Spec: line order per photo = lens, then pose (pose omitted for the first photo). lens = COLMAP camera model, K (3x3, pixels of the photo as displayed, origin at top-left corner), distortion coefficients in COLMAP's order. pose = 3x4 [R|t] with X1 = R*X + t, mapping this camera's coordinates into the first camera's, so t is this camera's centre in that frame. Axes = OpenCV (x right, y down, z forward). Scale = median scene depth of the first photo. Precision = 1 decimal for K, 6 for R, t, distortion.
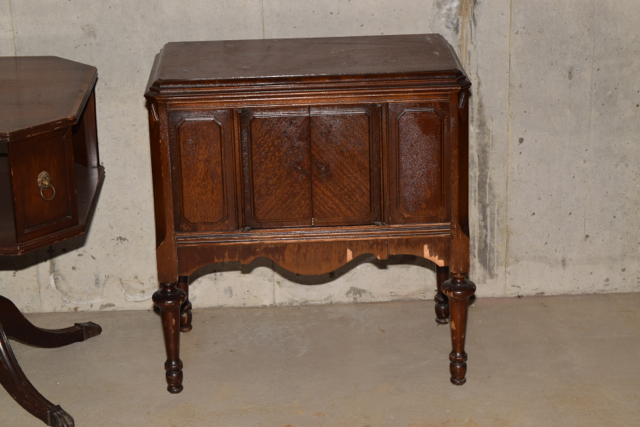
lens RADIAL K [[1440.4, 0, 318.0], [0, 1440.4, 213.1], [0, 0, 1]] dist [0.089798, 0.000000]
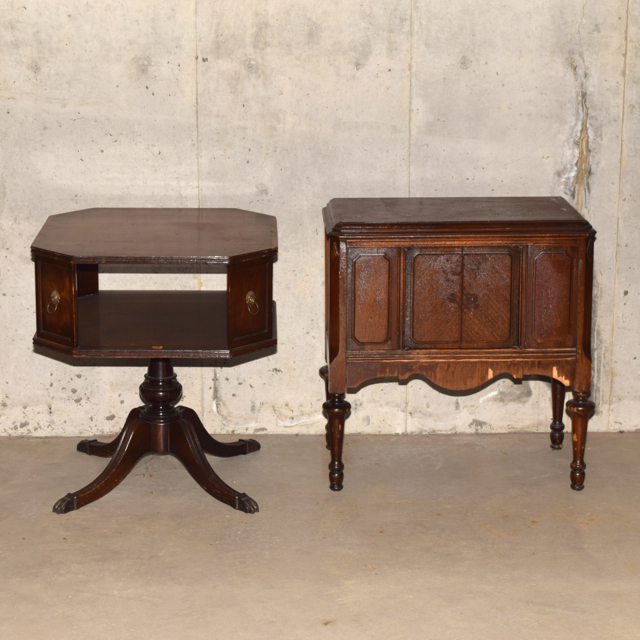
lens RADIAL K [[1649.8, 0, 282.9], [0, 1649.8, 318.3], [0, 0, 1]] dist [0.024353, 0.000000]
pose [[0.999586, 0.025126, -0.013992, -0.130162], [-0.026340, 0.995162, -0.094647, 0.115698], [0.011546, 0.094976, 0.995413, -0.362223]]
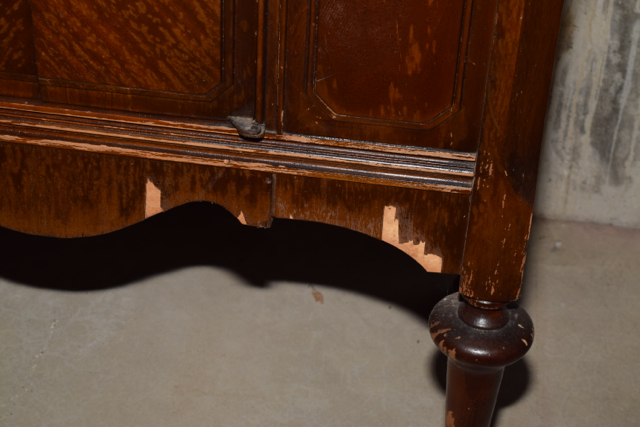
lens RADIAL K [[1440.4, 0, 320.6], [0, 1440.4, 213.4], [0, 0, 1]] dist [0.089798, 0.000000]
pose [[0.984229, 0.155613, -0.084130, 0.085072], [-0.126305, 0.951154, 0.281696, -0.062497], [0.123856, -0.266627, 0.955808, 0.685511]]
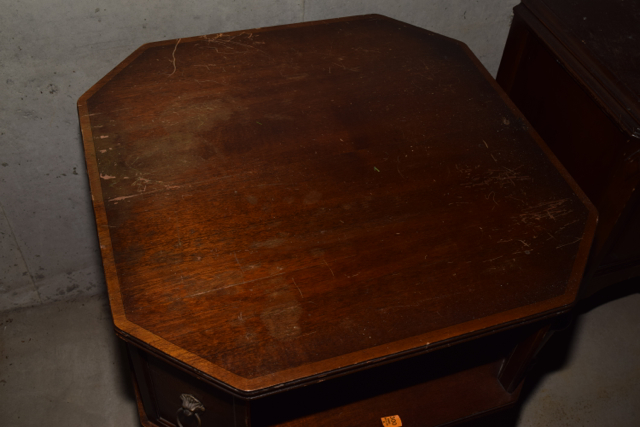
lens RADIAL K [[691.1, 0, 323.9], [0, 691.1, 214.0], [0, 0, 1]] dist [-0.057278, 0.000000]
pose [[0.954110, -0.158727, 0.253930, -0.331797], [0.020598, 0.880745, 0.473143, -0.195902], [-0.298748, -0.446200, 0.843597, 0.716870]]
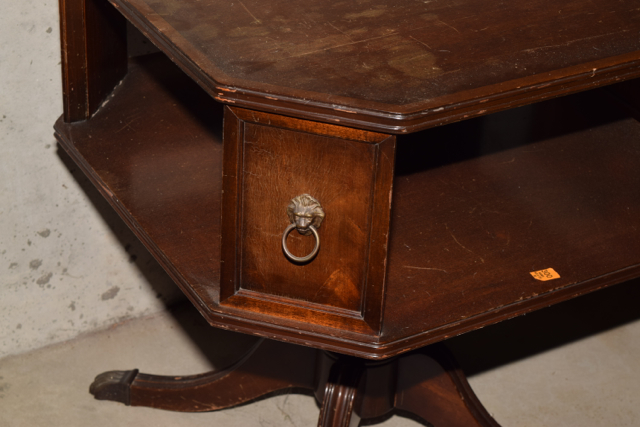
lens RADIAL K [[1440.4, 0, 320.4], [0, 1440.4, 214.6], [0, 0, 1]] dist [0.089798, 0.000000]
pose [[0.879779, -0.201778, 0.430435, -0.493046], [0.100123, 0.963789, 0.247157, -0.114817], [-0.464719, -0.174347, 0.868124, 0.563929]]
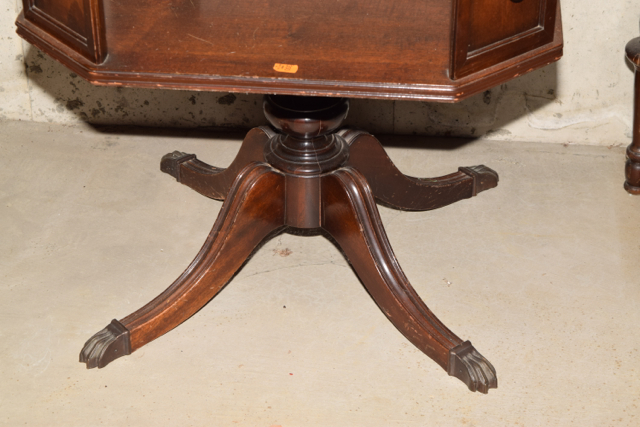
lens RADIAL K [[1440.4, 0, 325.5], [0, 1440.4, 212.3], [0, 0, 1]] dist [0.089798, 0.000000]
pose [[0.991599, 0.080972, -0.100870, -0.179326], [-0.057587, 0.974633, 0.216274, -0.038413], [0.115823, -0.208648, 0.971108, 0.437302]]
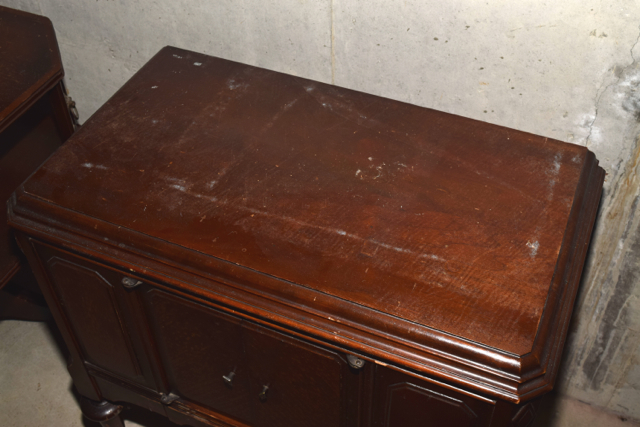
lens RADIAL K [[744.9, 0, 319.9], [0, 744.9, 210.4], [0, 0, 1]] dist [-0.059083, 0.000000]
pose [[0.903185, 0.311285, -0.295565, 0.086798], [-0.152408, 0.876247, 0.457125, -0.228761], [0.401283, -0.367822, 0.838856, 0.752981]]
